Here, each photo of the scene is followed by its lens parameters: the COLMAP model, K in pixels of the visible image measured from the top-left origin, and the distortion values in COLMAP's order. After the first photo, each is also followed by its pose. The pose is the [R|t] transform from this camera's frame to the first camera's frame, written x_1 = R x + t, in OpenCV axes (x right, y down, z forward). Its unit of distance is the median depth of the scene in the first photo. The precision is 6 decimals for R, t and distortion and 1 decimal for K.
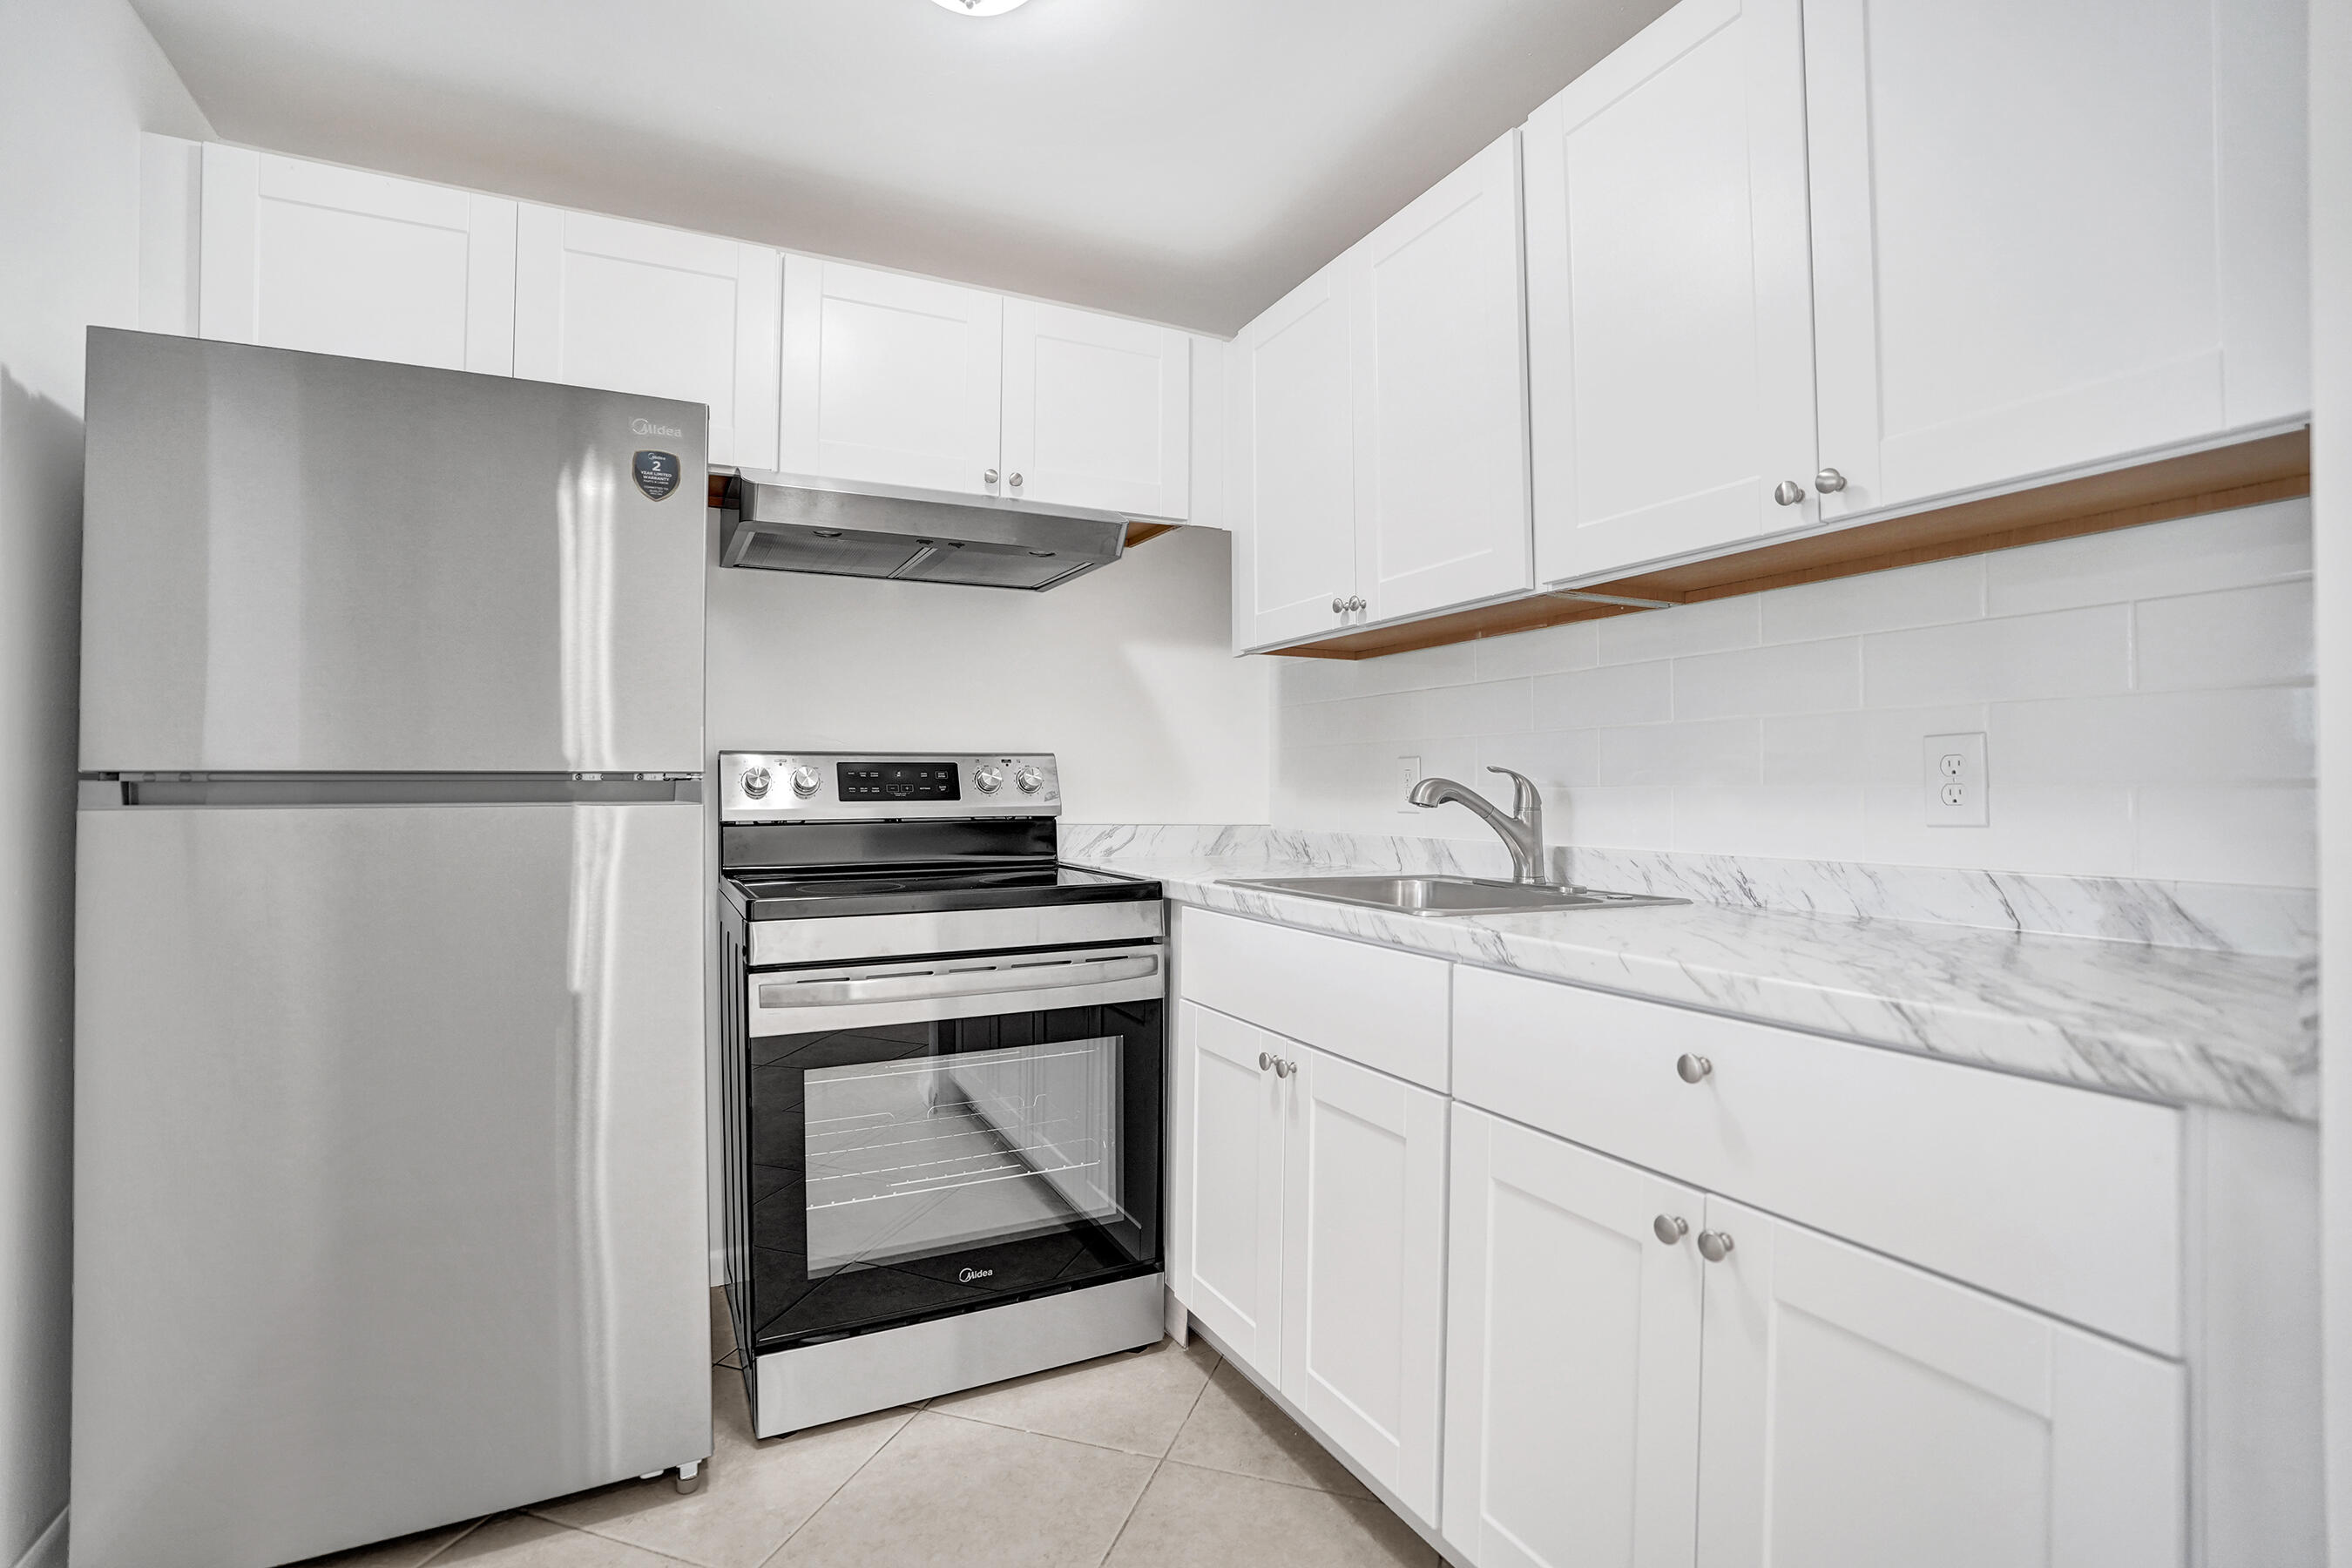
lens RADIAL K [[1092.6, 0, 1173.2], [0, 1092.6, 768.8], [0, 0, 1]] dist [-0.068712, 0.027906]
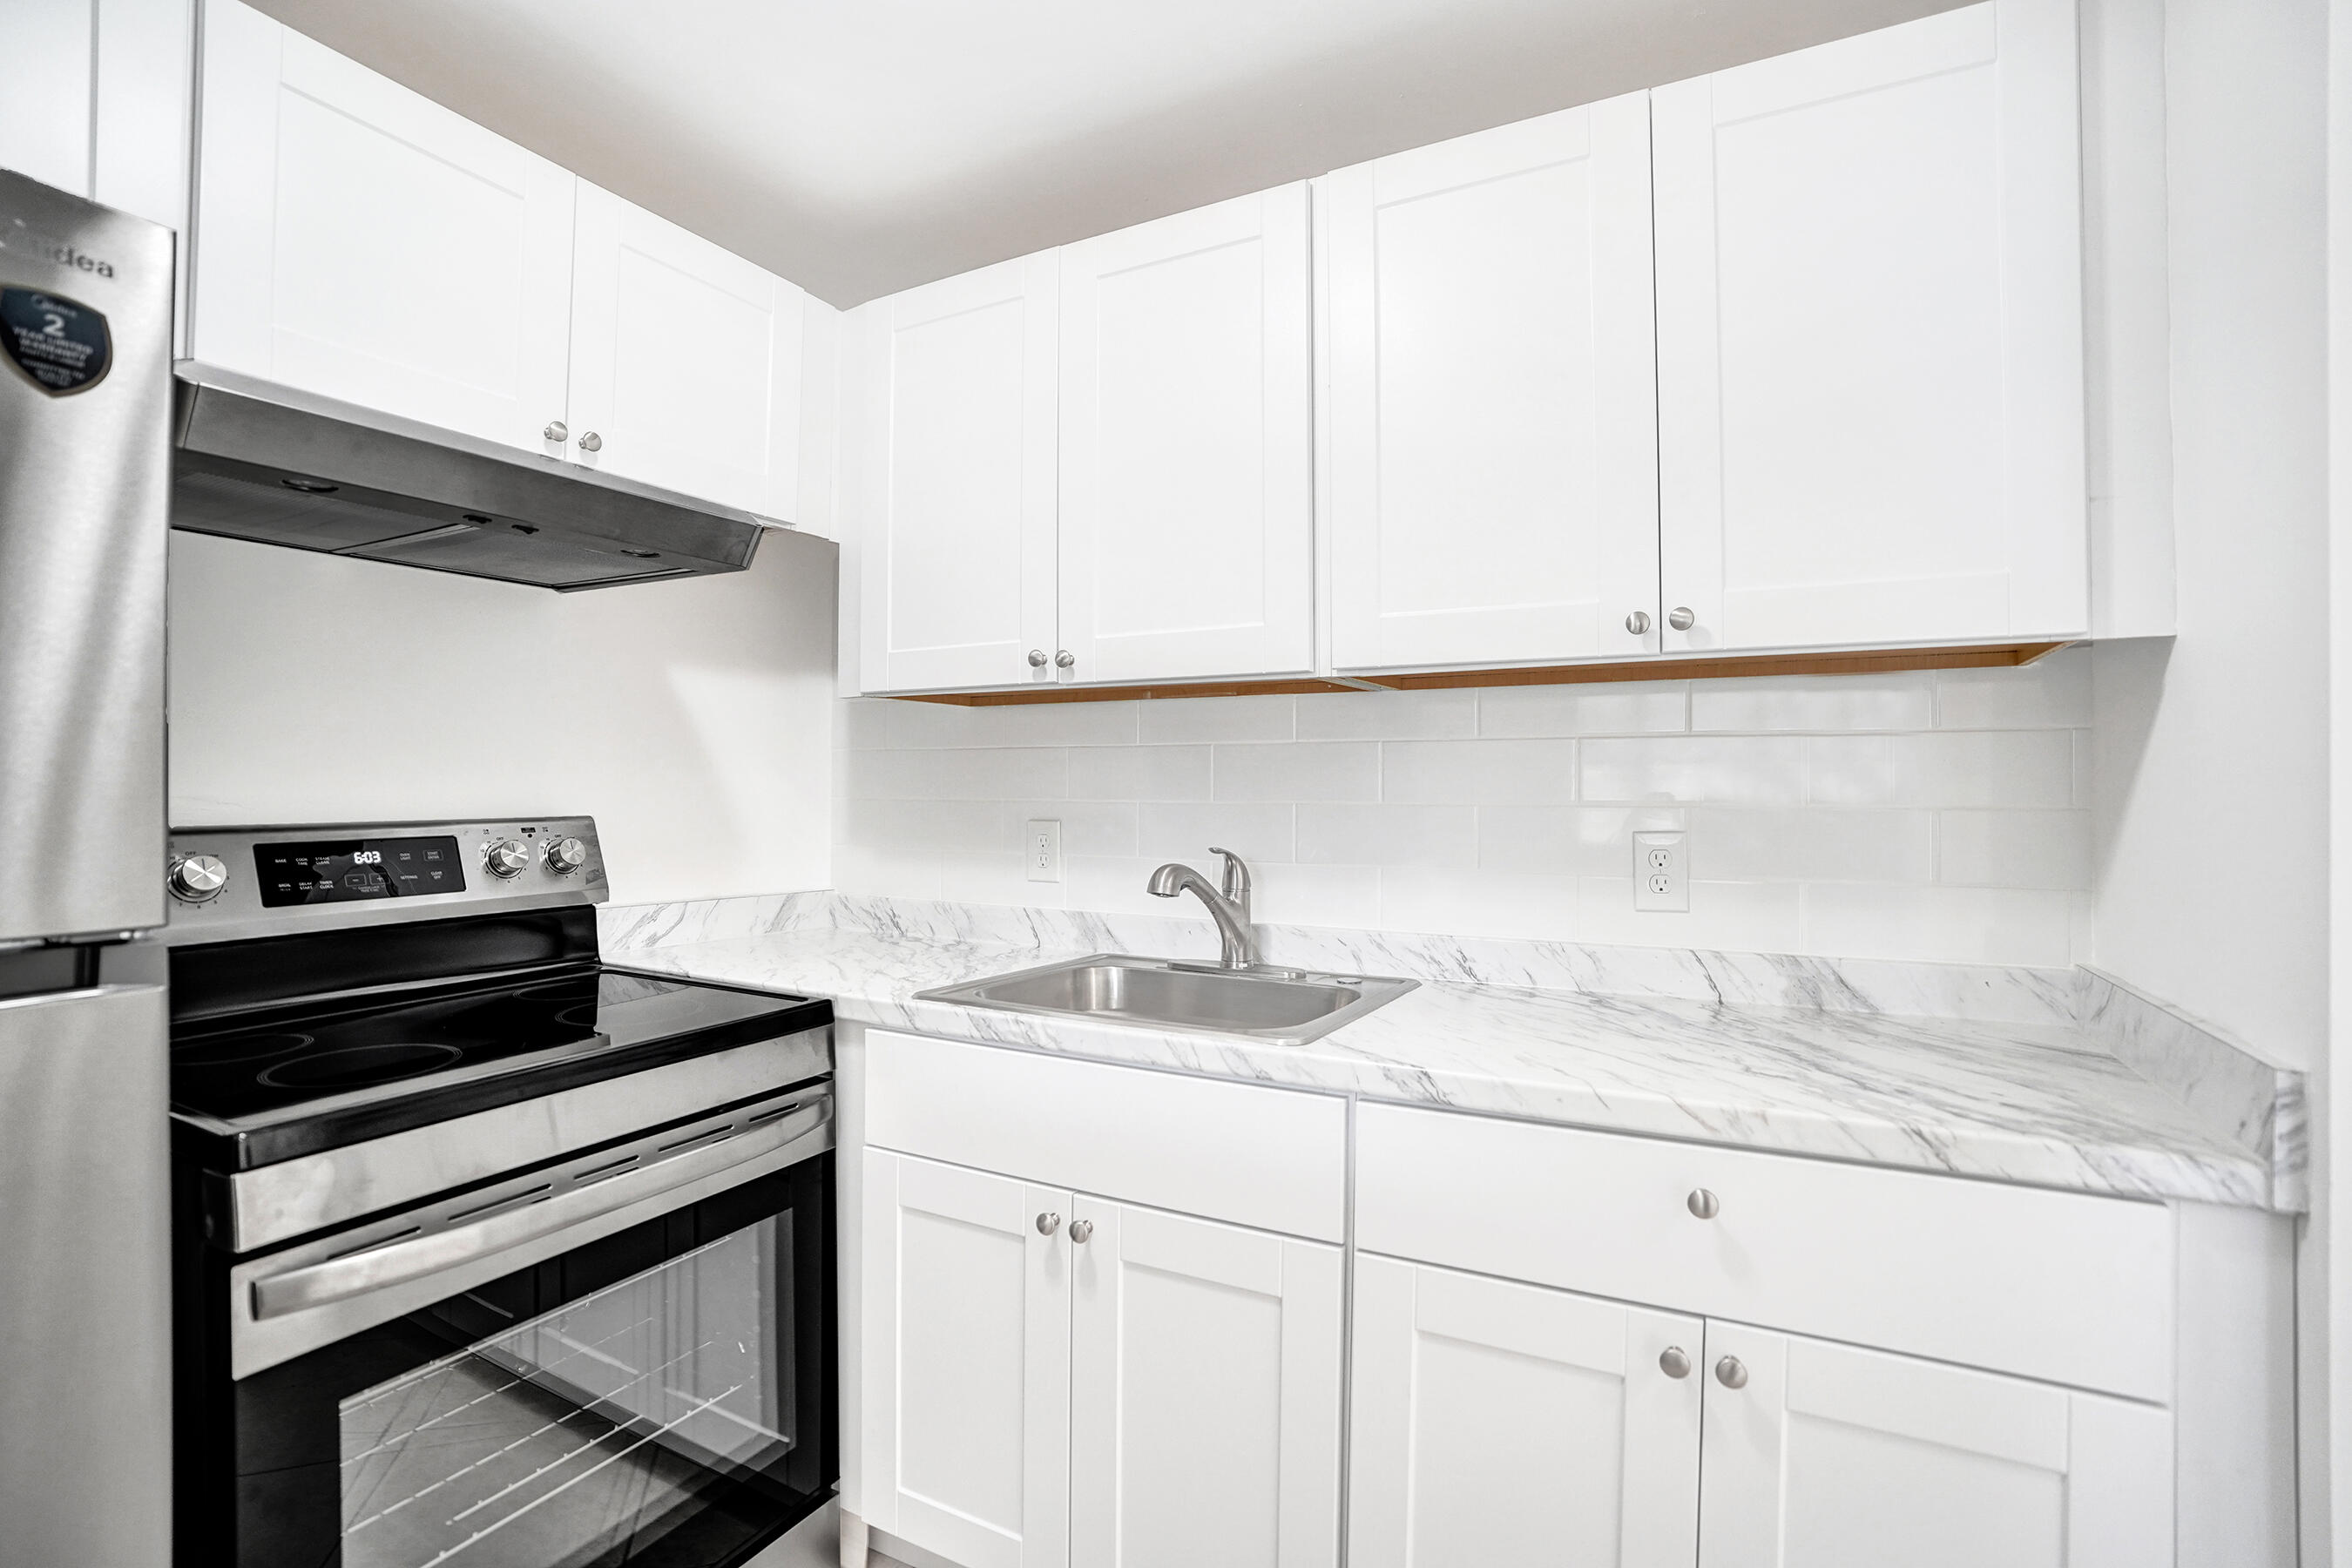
lens RADIAL K [[1094.6, 0, 1175.3], [0, 1094.6, 773.0], [0, 0, 1]] dist [-0.071795, 0.028156]
pose [[0.817416, 0.009404, 0.575970, -0.307392], [-0.013293, 0.999908, 0.002540, -0.075421], [-0.575894, -0.009732, 0.817467, 0.274927]]
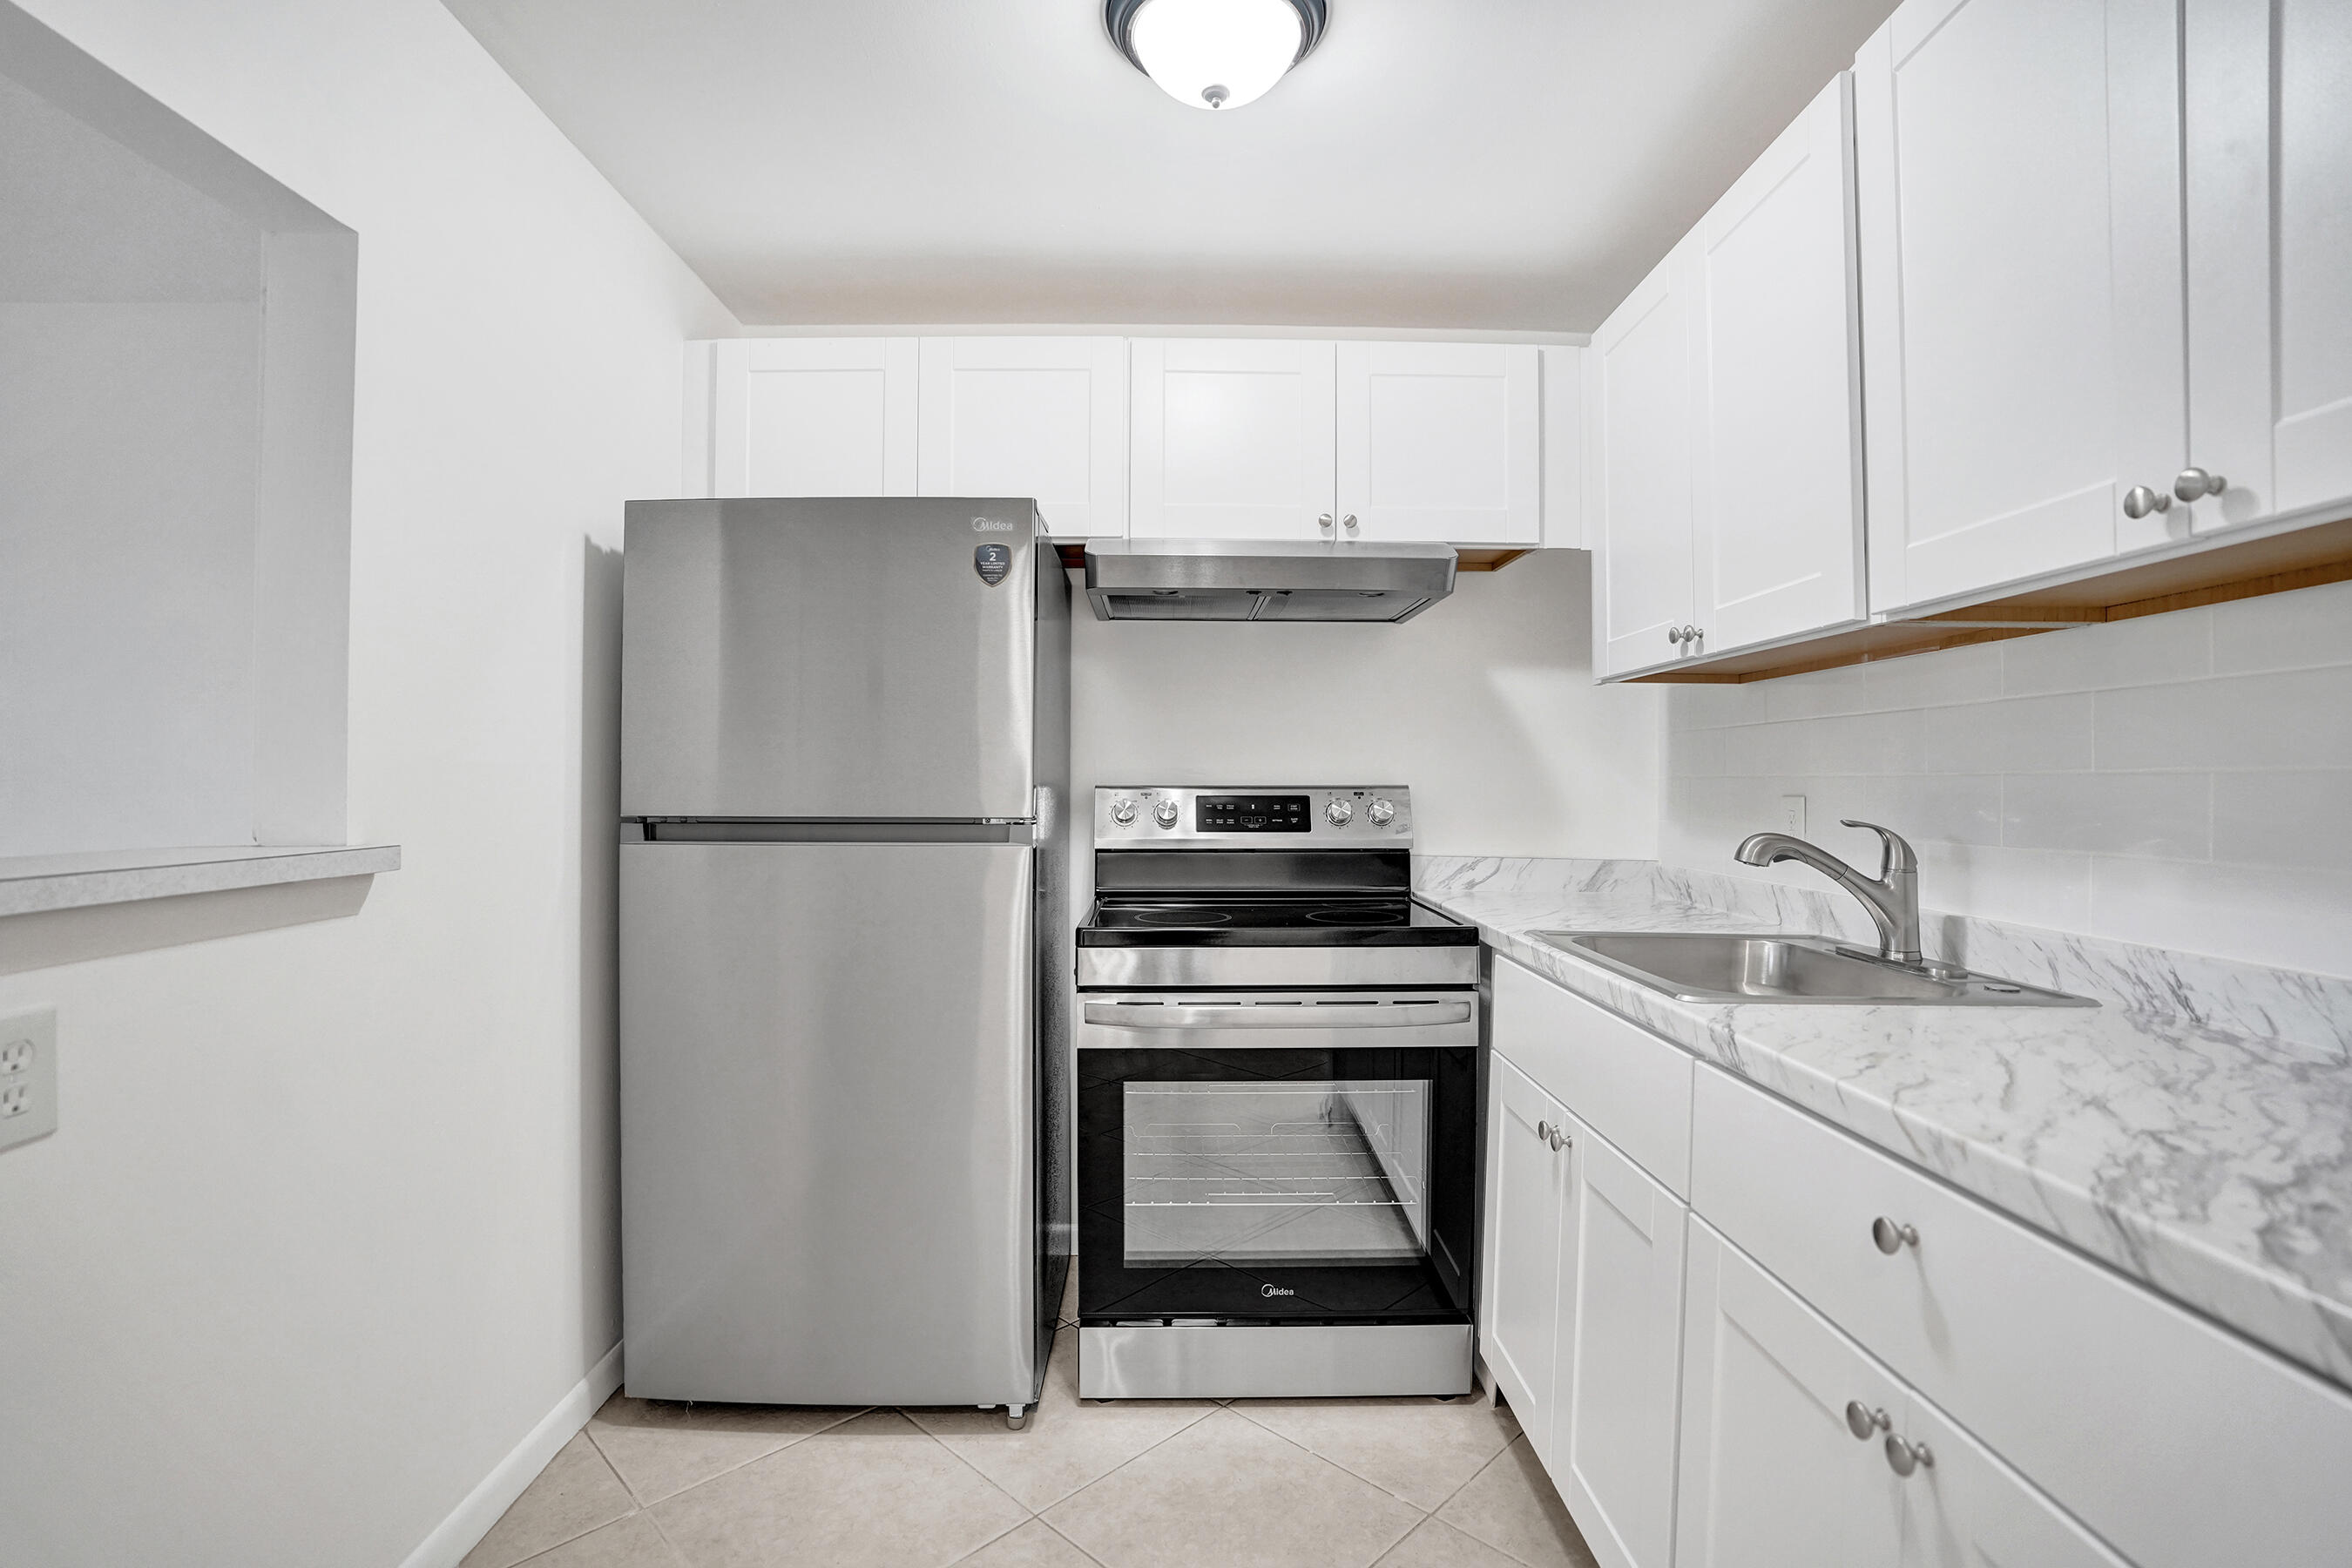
lens RADIAL K [[1088.4, 0, 1182.3], [0, 1088.4, 774.1], [0, 0, 1]] dist [-0.067363, 0.026893]
pose [[0.900996, 0.003577, -0.433813, 0.204282], [0.000556, 0.999956, 0.009401, -0.051495], [0.433828, -0.008712, 0.900954, 0.017781]]
